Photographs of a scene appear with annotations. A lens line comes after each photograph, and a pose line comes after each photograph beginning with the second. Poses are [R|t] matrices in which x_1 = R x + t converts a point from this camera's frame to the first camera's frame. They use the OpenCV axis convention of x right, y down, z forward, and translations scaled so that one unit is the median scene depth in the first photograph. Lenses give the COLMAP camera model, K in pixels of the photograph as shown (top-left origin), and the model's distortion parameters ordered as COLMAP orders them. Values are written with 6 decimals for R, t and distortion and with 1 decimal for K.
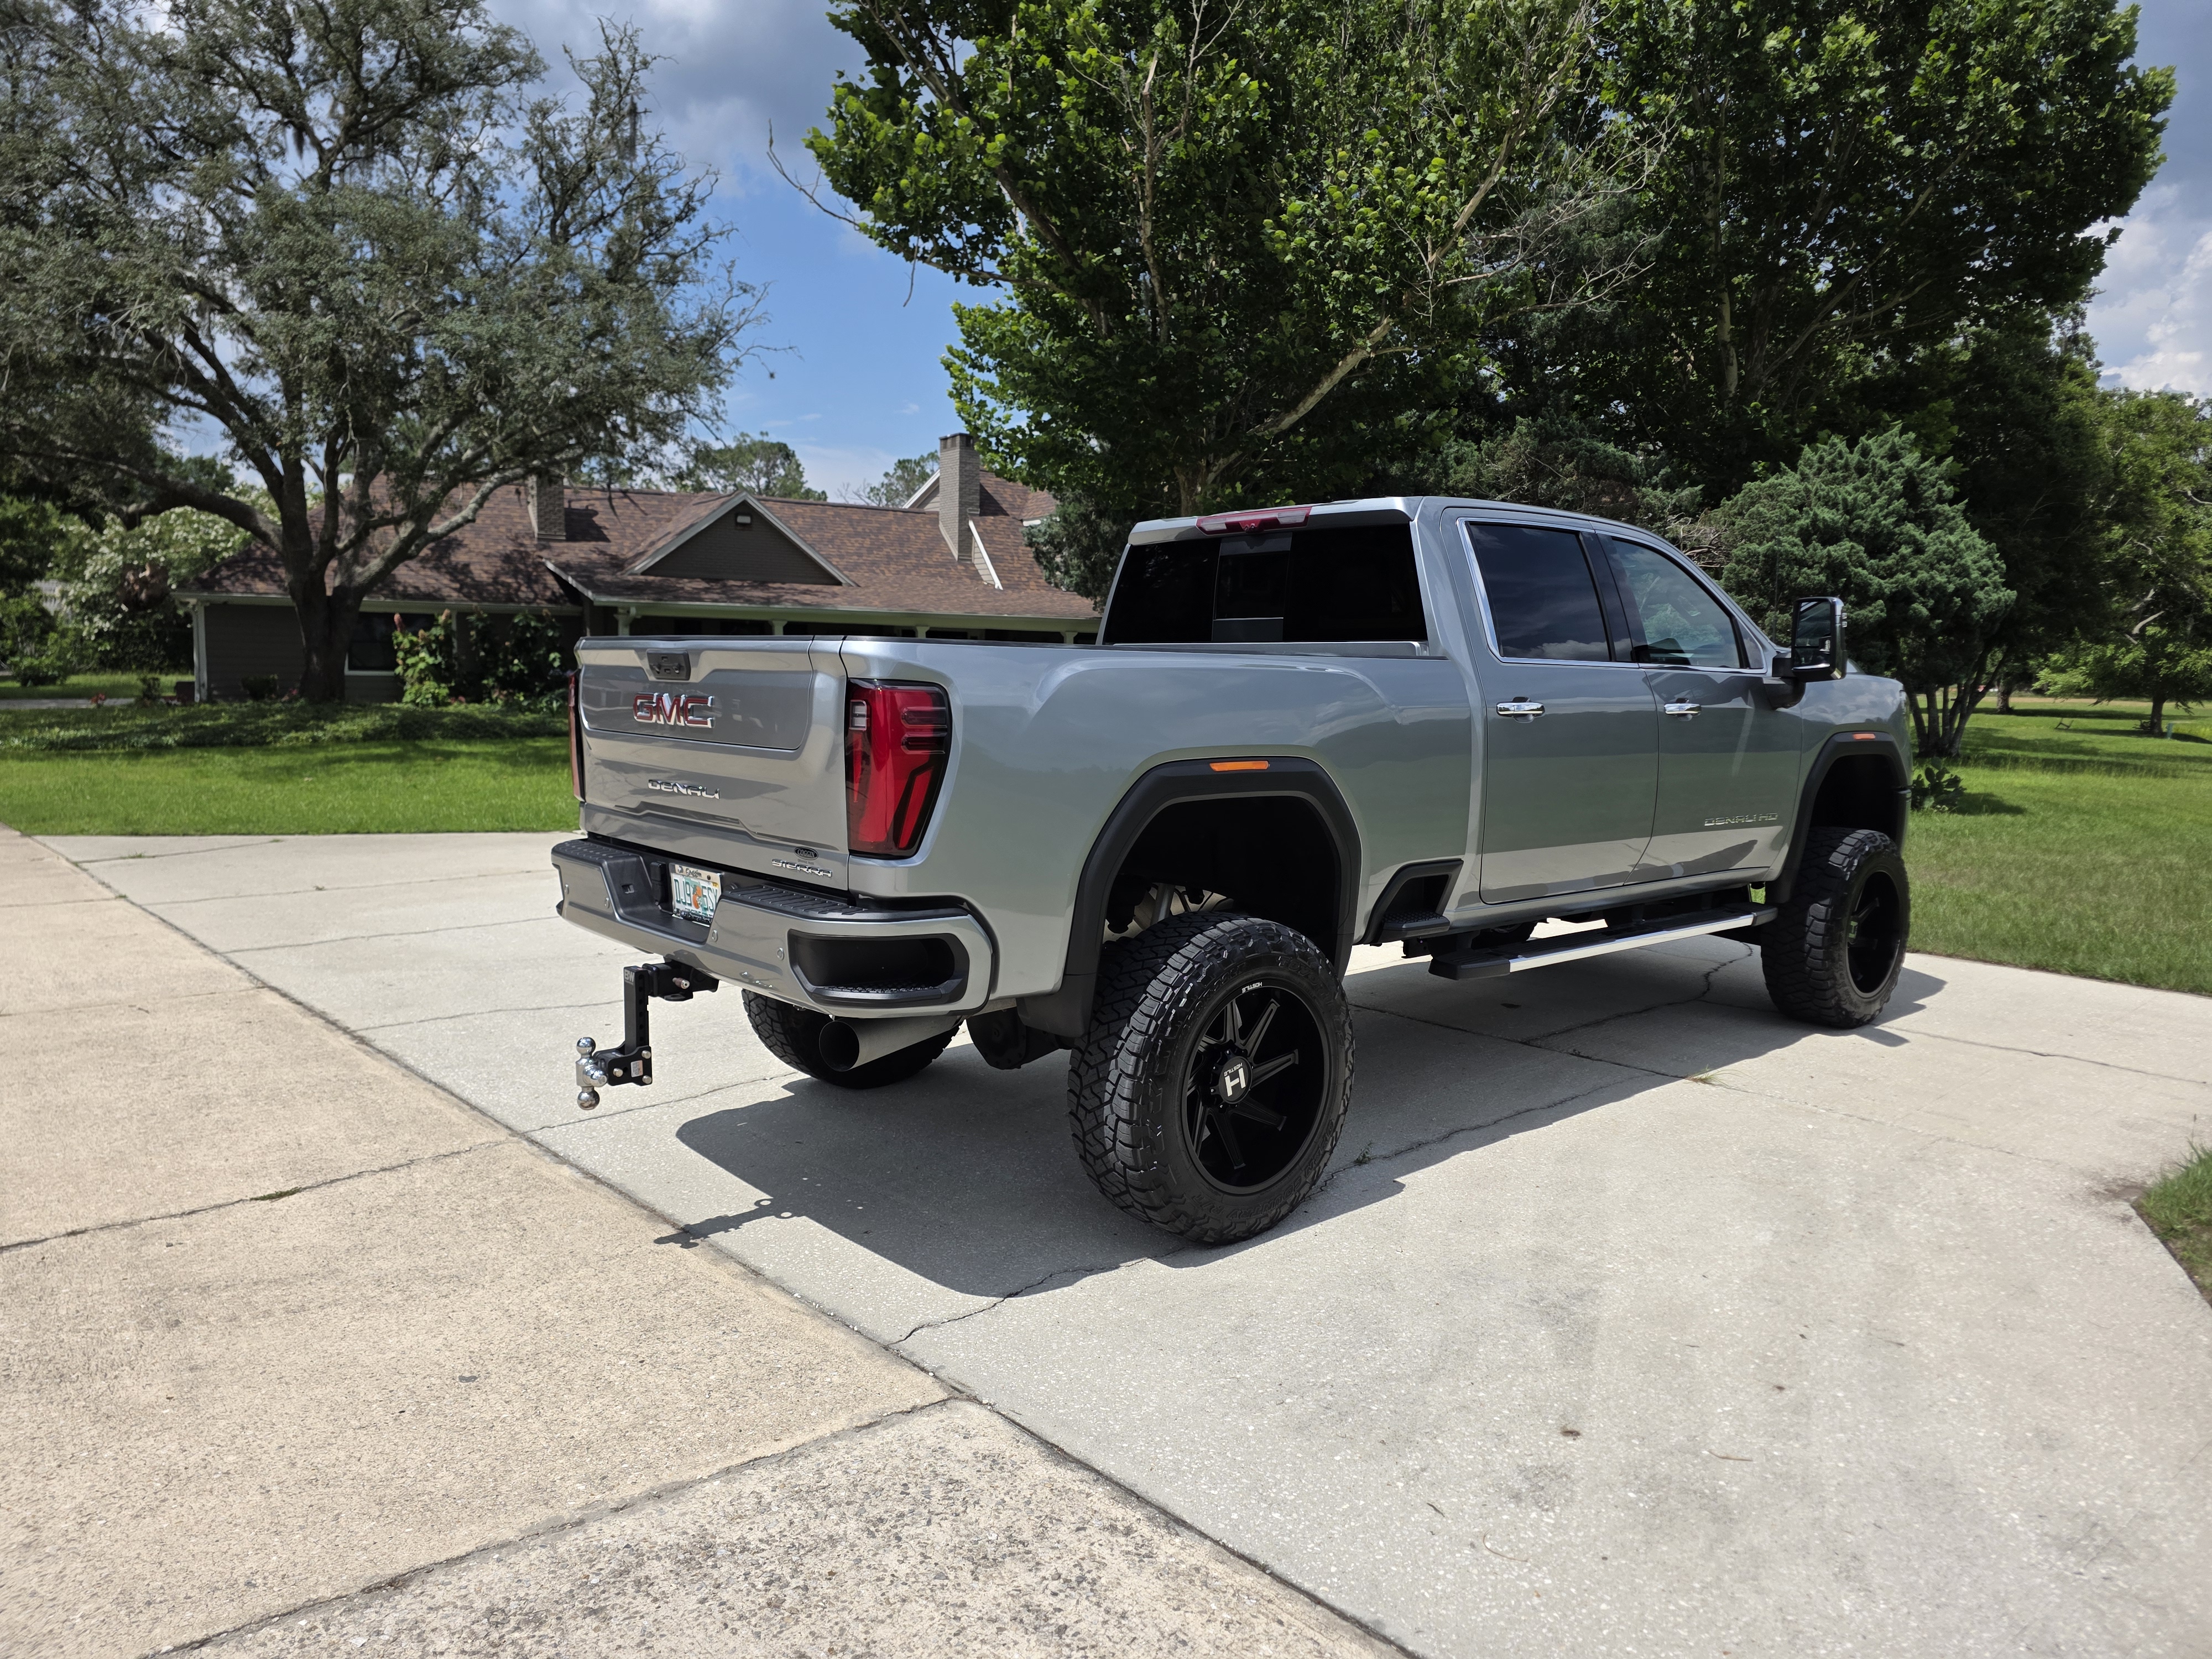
lens RADIAL K [[1487.8, 0, 1097.1], [0, 1487.8, 839.8], [0, 0, 1]] dist [0.042757, -0.034021]
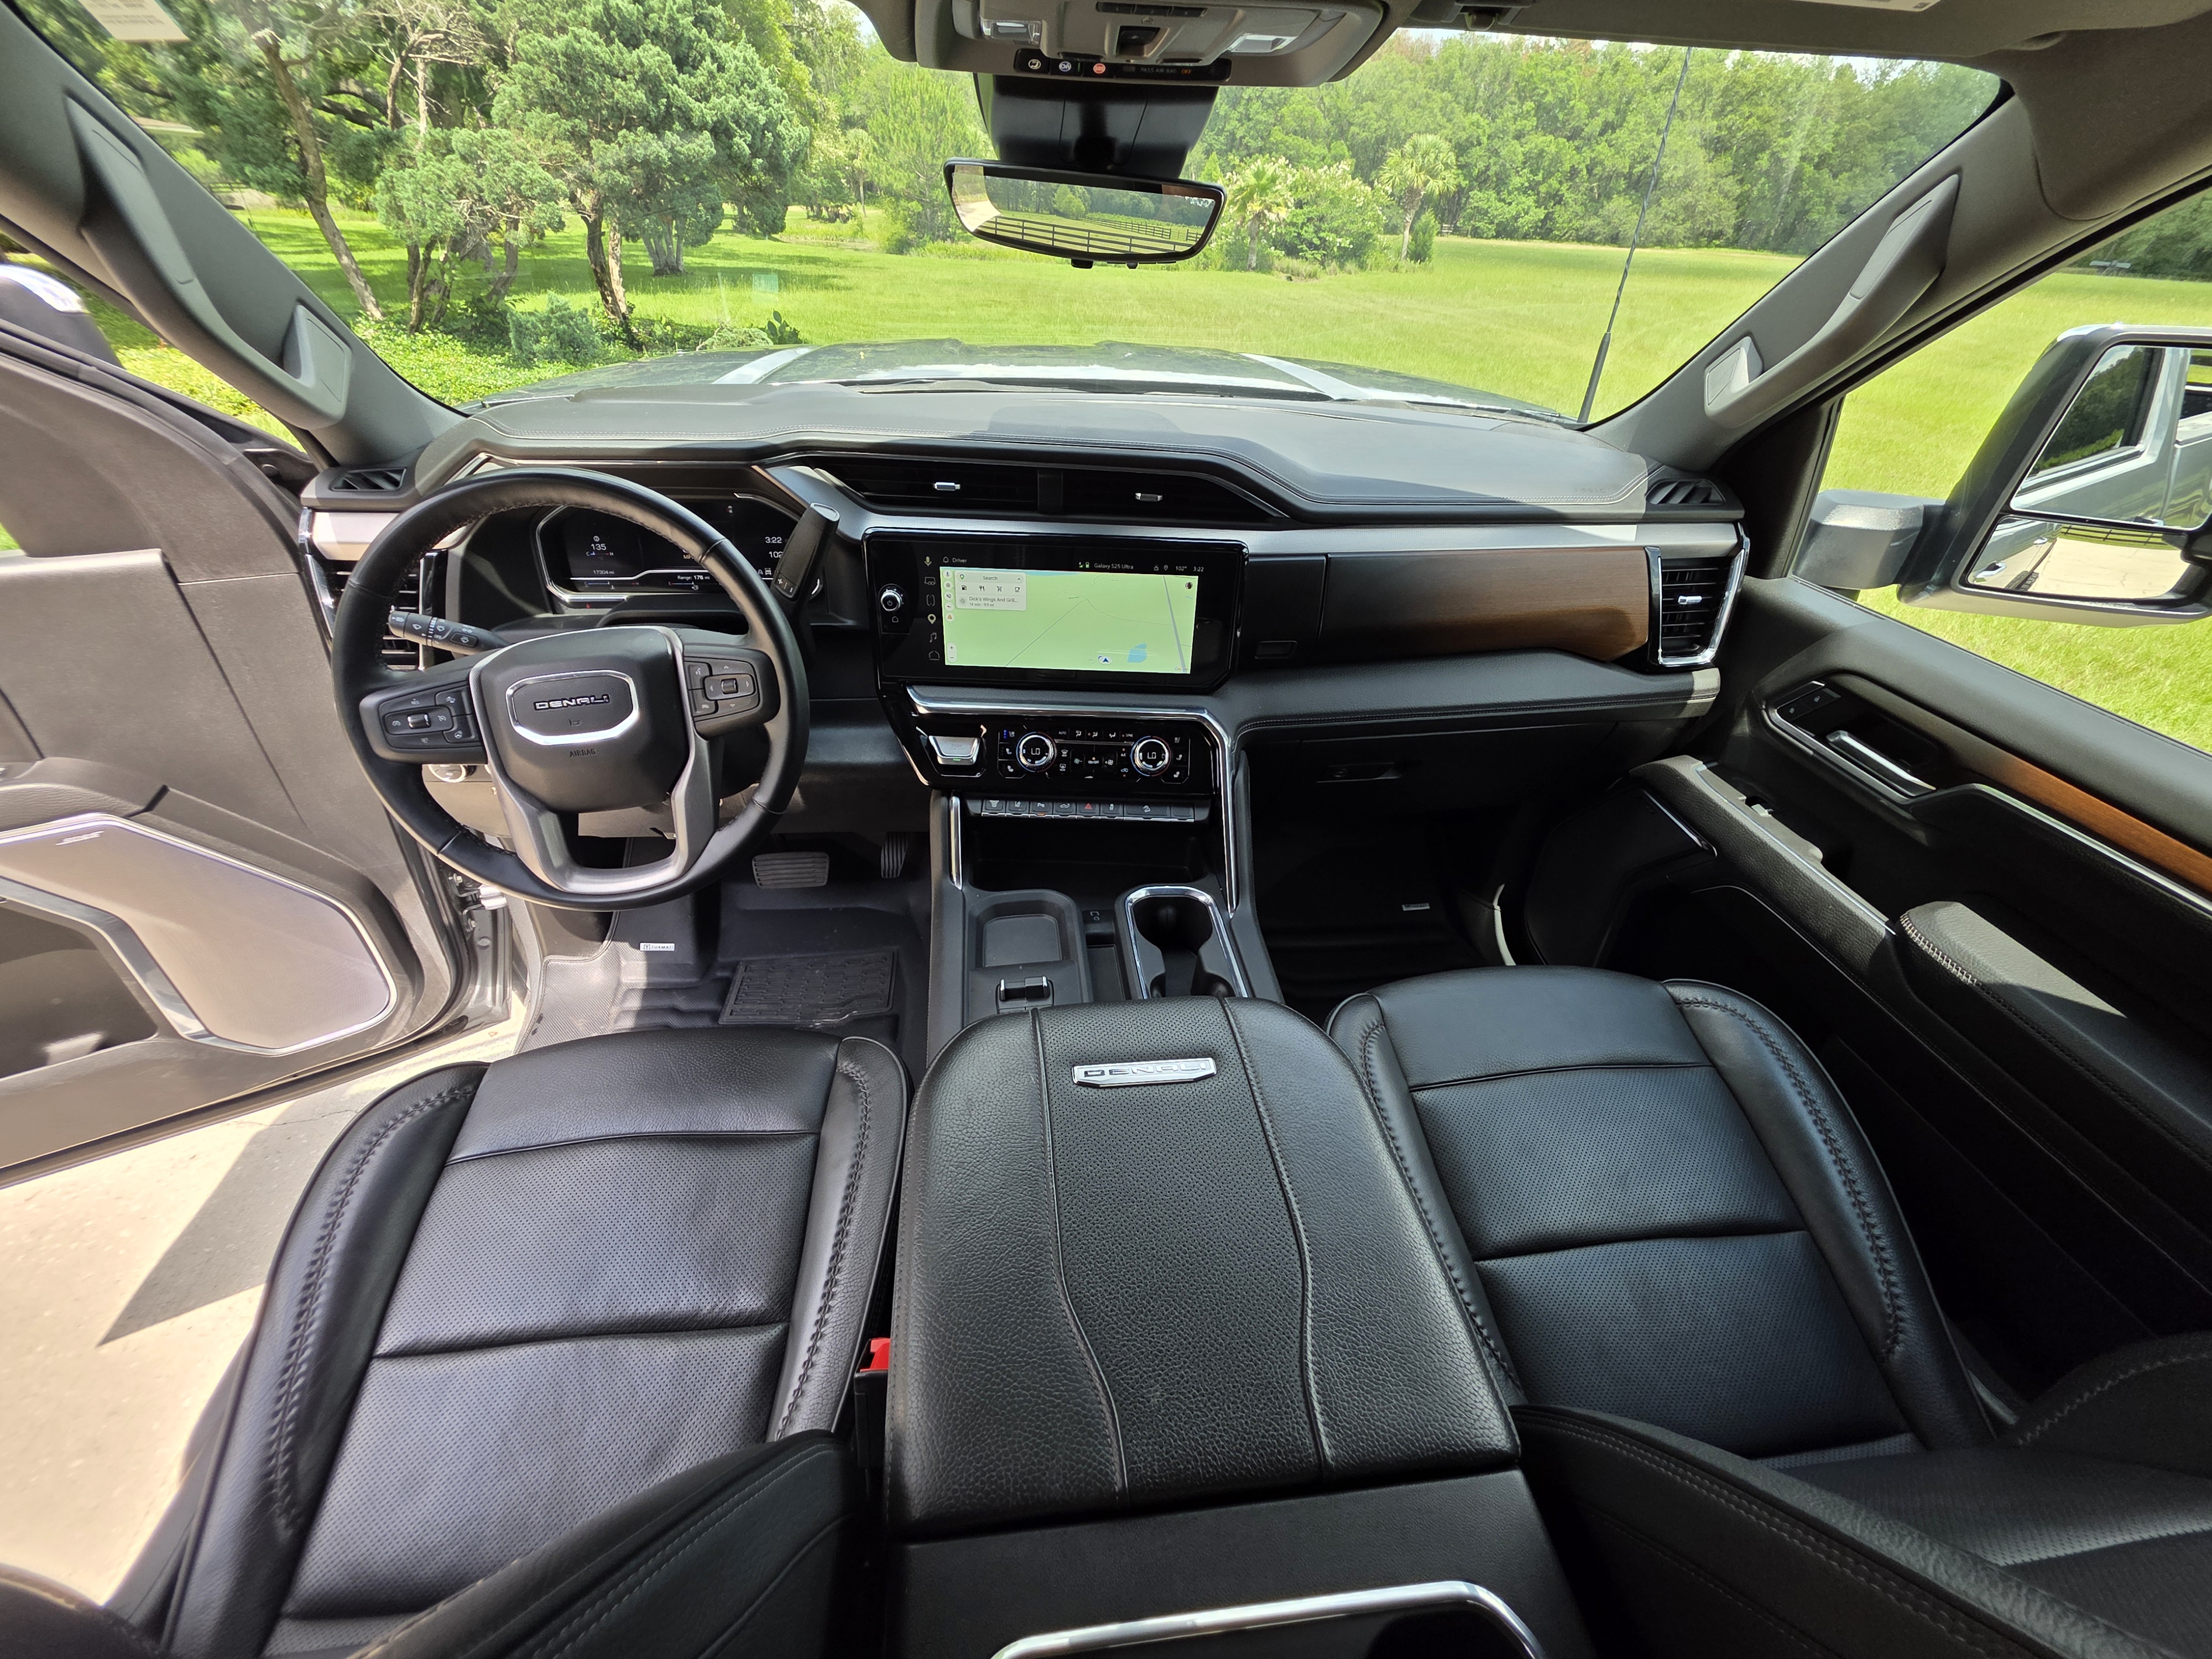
lens RADIAL K [[883.9, 0, 1112.0], [0, 883.9, 827.1], [0, 0, 1]] dist [0.002897, -0.000911]
pose [[0.567484, -0.472669, 0.674200, 0.236097], [0.068684, 0.843136, 0.533295, -0.218747], [-0.820515, -0.256329, 0.510931, 1.236287]]
